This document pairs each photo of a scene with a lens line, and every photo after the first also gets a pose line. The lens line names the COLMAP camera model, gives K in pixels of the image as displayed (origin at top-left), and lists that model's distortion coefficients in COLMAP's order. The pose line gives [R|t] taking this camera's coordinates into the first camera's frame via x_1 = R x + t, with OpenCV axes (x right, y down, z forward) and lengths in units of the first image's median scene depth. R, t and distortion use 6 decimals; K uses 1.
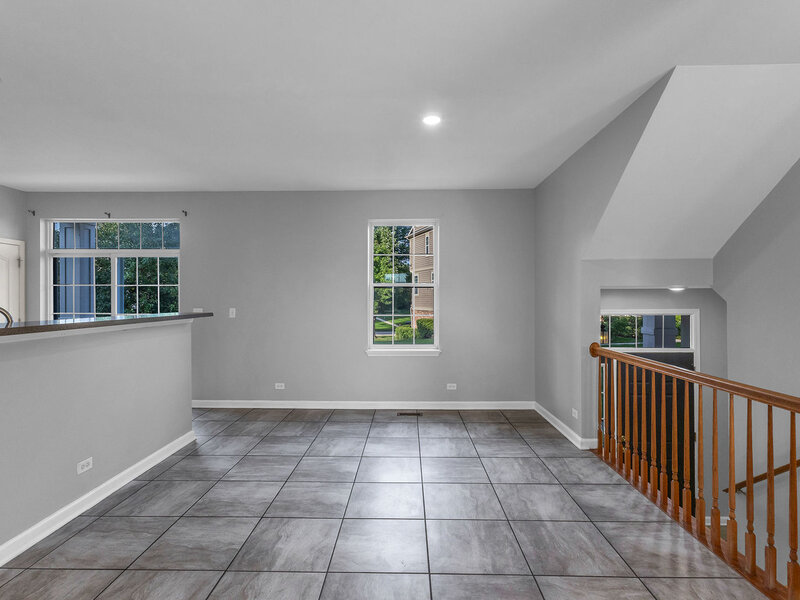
lens RADIAL K [[413.1, 0, 400.9], [0, 413.1, 300.5], [0, 0, 1]] dist [0.000909, 0.000306]
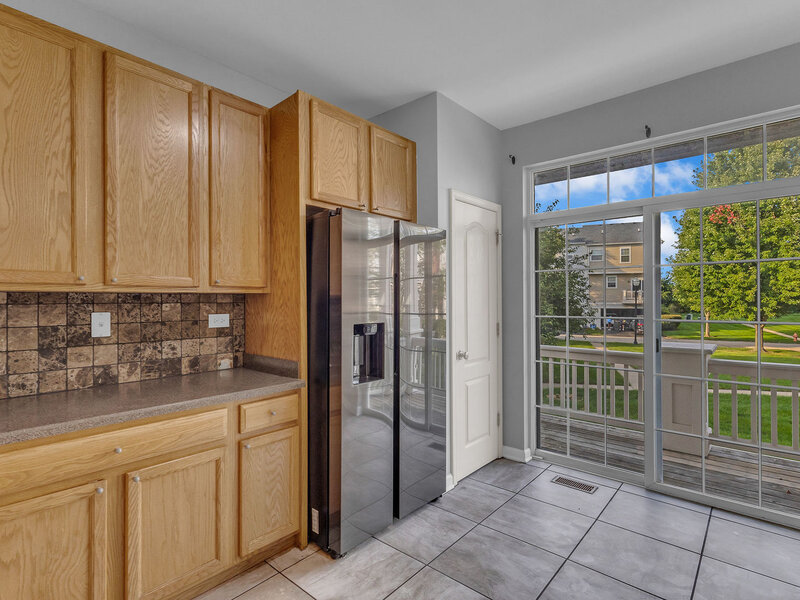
lens RADIAL K [[413.8, 0, 395.1], [0, 413.8, 299.9], [0, 0, 1]] dist [0.012248, 0.001688]
pose [[0.767686, -0.002767, -0.640820, -1.023685], [0.002719, 0.999996, -0.001061, 0.011111], [0.640820, -0.000928, 0.767691, 0.644856]]
